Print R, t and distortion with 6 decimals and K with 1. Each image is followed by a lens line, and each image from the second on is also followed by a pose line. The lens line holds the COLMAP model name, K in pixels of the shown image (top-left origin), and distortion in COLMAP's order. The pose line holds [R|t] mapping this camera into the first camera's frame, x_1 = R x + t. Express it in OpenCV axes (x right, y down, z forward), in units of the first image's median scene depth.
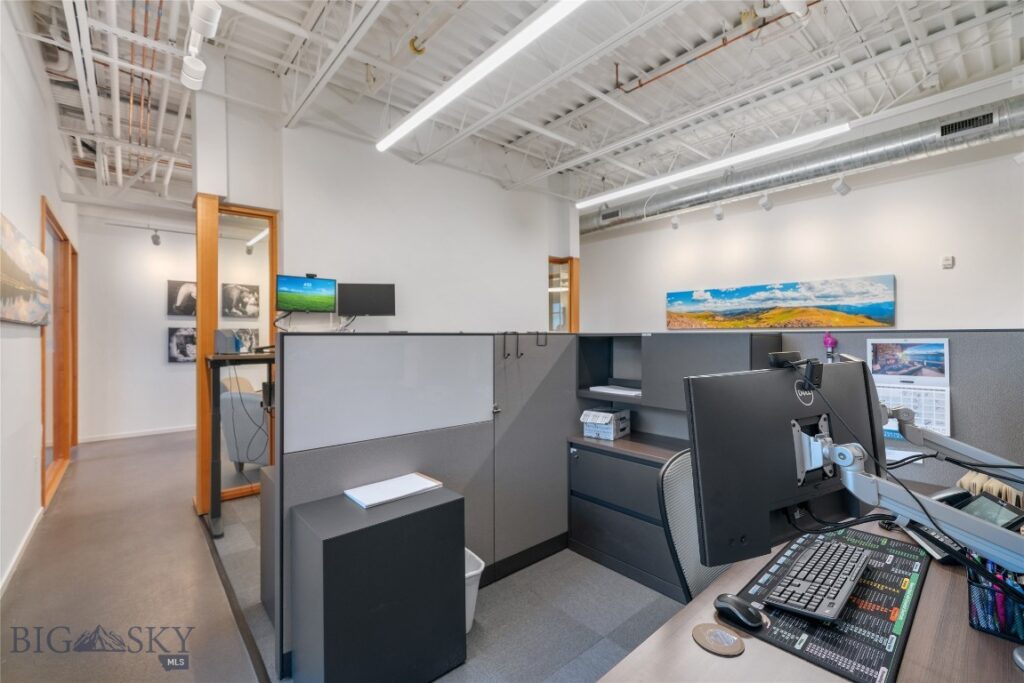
lens RADIAL K [[441.2, 0, 509.9], [0, 441.2, 336.2], [0, 0, 1]] dist [-0.000845, -0.000170]
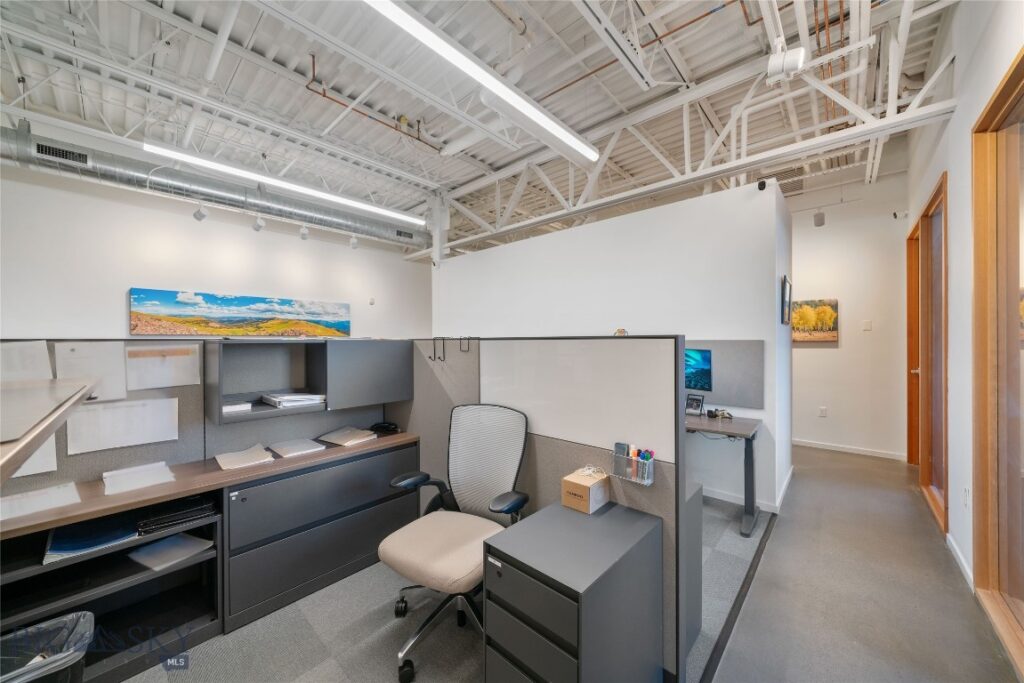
lens RADIAL K [[358.2, 0, 512.0], [0, 358.2, 341.5], [0, 0, 1]] dist [-0.002478, -0.000201]
pose [[-0.107666, 0.002553, 0.994184, -0.388170], [0.005730, 0.999982, -0.001948, 0.001385], [-0.994171, 0.005487, -0.107679, 0.454651]]
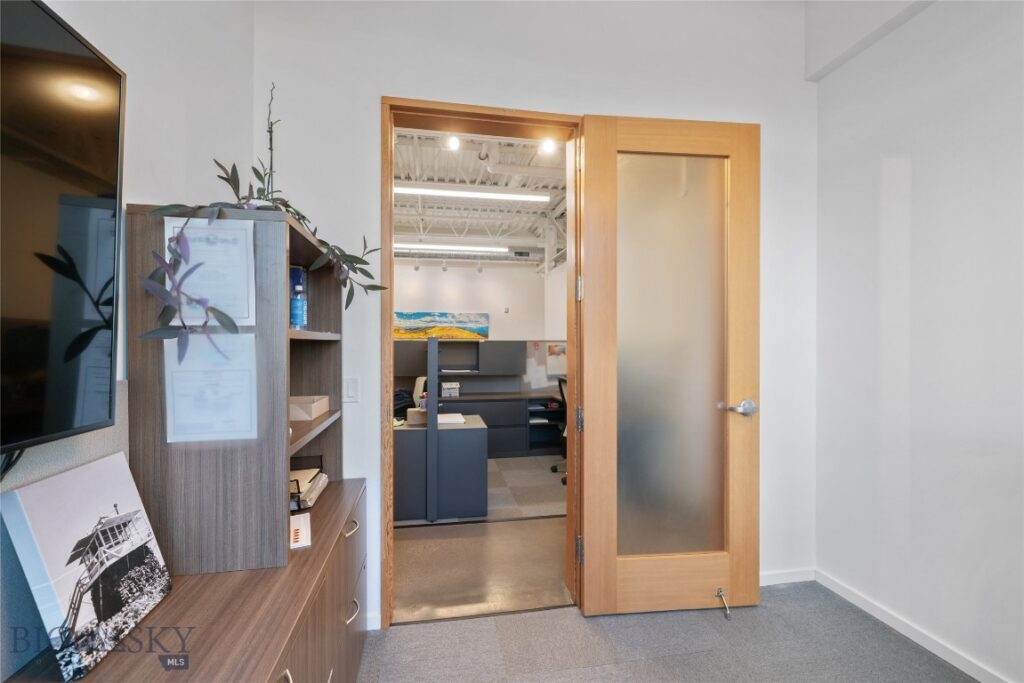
lens RADIAL K [[413.5, 0, 510.8], [0, 413.5, 343.9], [0, 0, 1]] dist [0.000625, 0.000074]
pose [[0.514165, 0.006580, 0.857666, -0.579337], [-0.003300, 0.999978, -0.005694, 0.009469], [-0.857685, 0.000097, 0.514176, -0.057607]]
